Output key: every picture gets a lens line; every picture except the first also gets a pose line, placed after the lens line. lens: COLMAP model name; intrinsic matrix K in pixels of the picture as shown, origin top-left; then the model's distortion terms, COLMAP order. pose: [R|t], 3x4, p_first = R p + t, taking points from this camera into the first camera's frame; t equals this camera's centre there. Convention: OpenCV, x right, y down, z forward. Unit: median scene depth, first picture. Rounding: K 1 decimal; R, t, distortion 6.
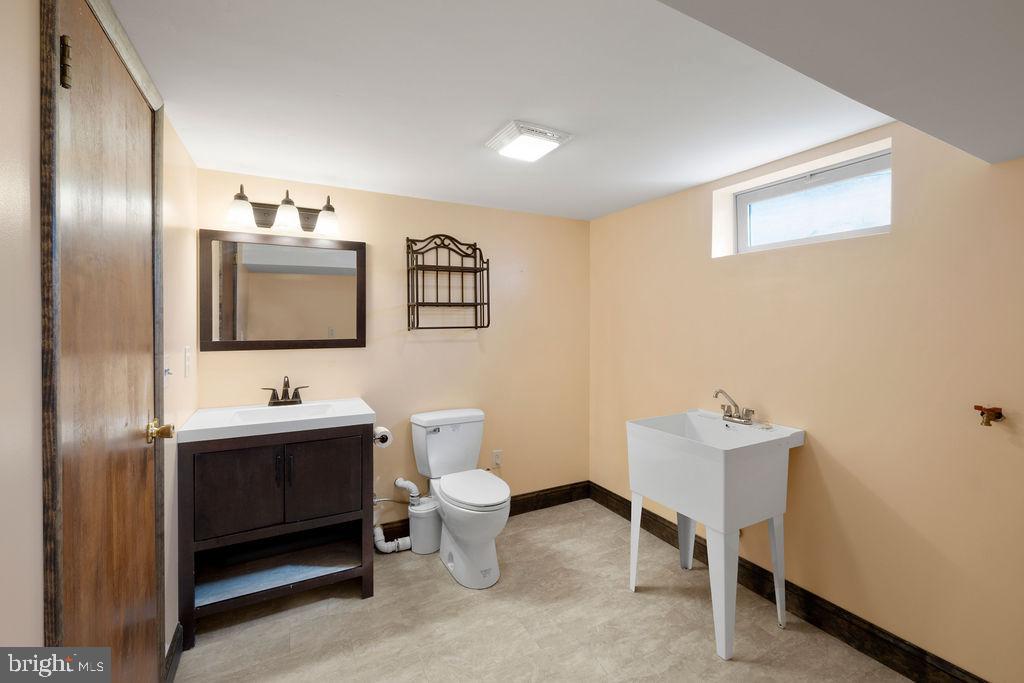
lens RADIAL K [[435.9, 0, 518.2], [0, 435.9, 322.1], [0, 0, 1]] dist [-0.006855, 0.000253]
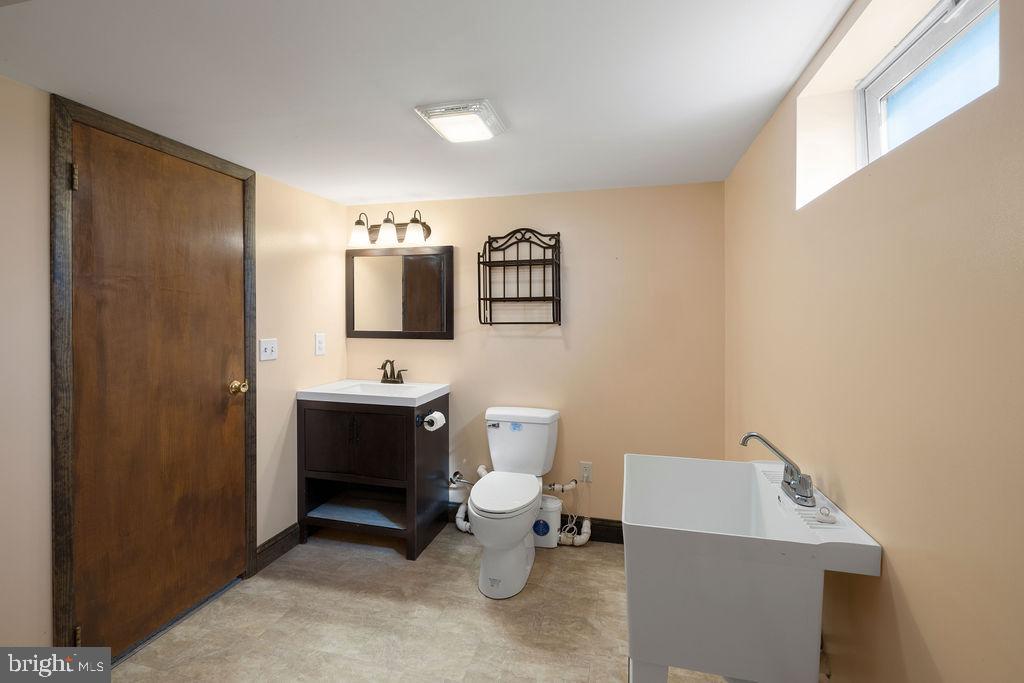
lens RADIAL K [[435.9, 0, 519.8], [0, 435.9, 315.7], [0, 0, 1]] dist [-0.006855, 0.000253]
pose [[0.740163, 0.000860, -0.672427, 0.511098], [-0.005440, 0.999974, -0.004708, 0.000766], [0.672406, 0.007143, 0.740148, 0.283708]]
